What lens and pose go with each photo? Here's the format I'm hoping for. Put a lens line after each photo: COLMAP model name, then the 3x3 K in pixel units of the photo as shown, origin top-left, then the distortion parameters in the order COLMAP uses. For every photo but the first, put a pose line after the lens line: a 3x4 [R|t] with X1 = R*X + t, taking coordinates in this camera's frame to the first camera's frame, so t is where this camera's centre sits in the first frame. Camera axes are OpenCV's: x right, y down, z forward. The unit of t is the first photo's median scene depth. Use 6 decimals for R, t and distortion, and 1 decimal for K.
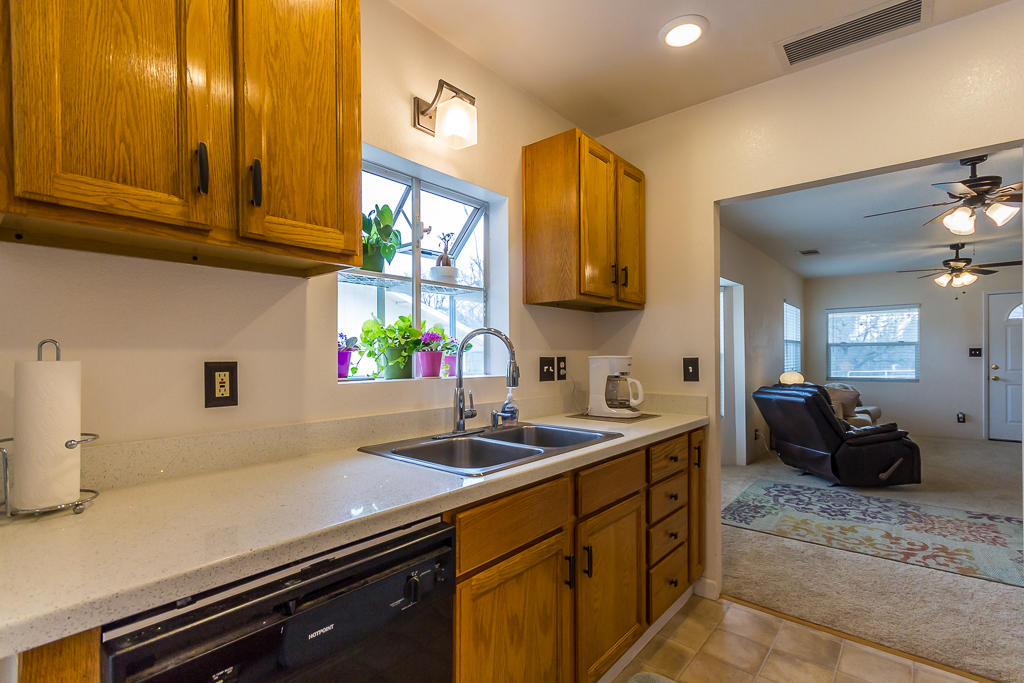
lens RADIAL K [[480.0, 0, 514.4], [0, 480.0, 351.1], [0, 0, 1]] dist [0.001396, 0.001024]
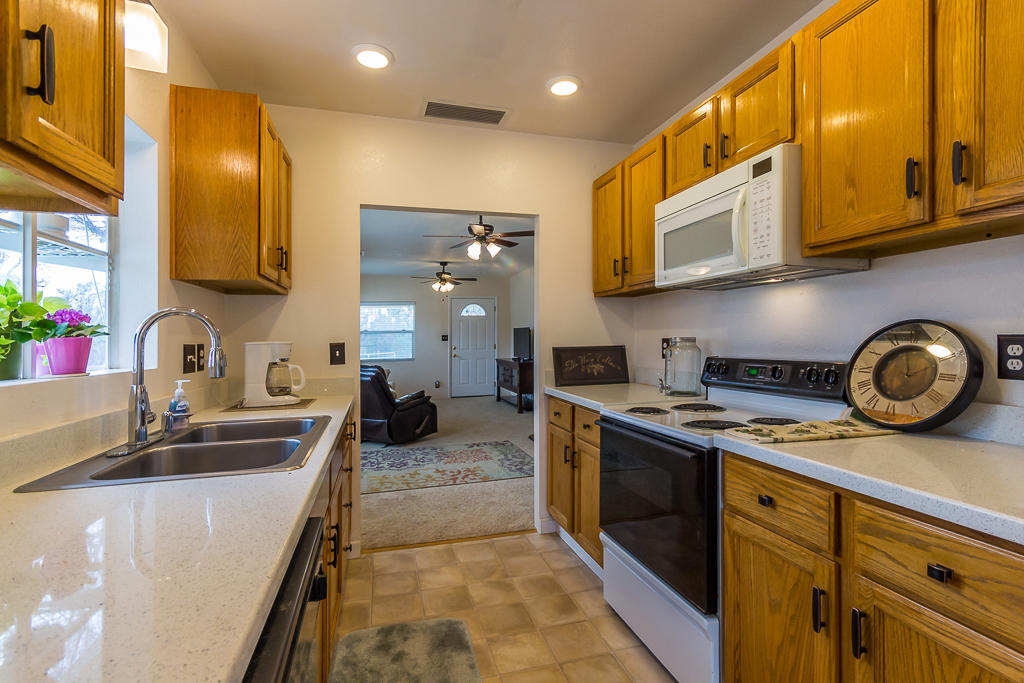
lens RADIAL K [[483.7, 0, 512.3], [0, 483.7, 338.2], [0, 0, 1]] dist [0.000891, 0.000237]
pose [[0.560162, -0.005660, 0.828364, -0.275174], [0.006886, 0.999974, 0.002176, 0.003430], [-0.828355, 0.004485, 0.560186, 0.052991]]
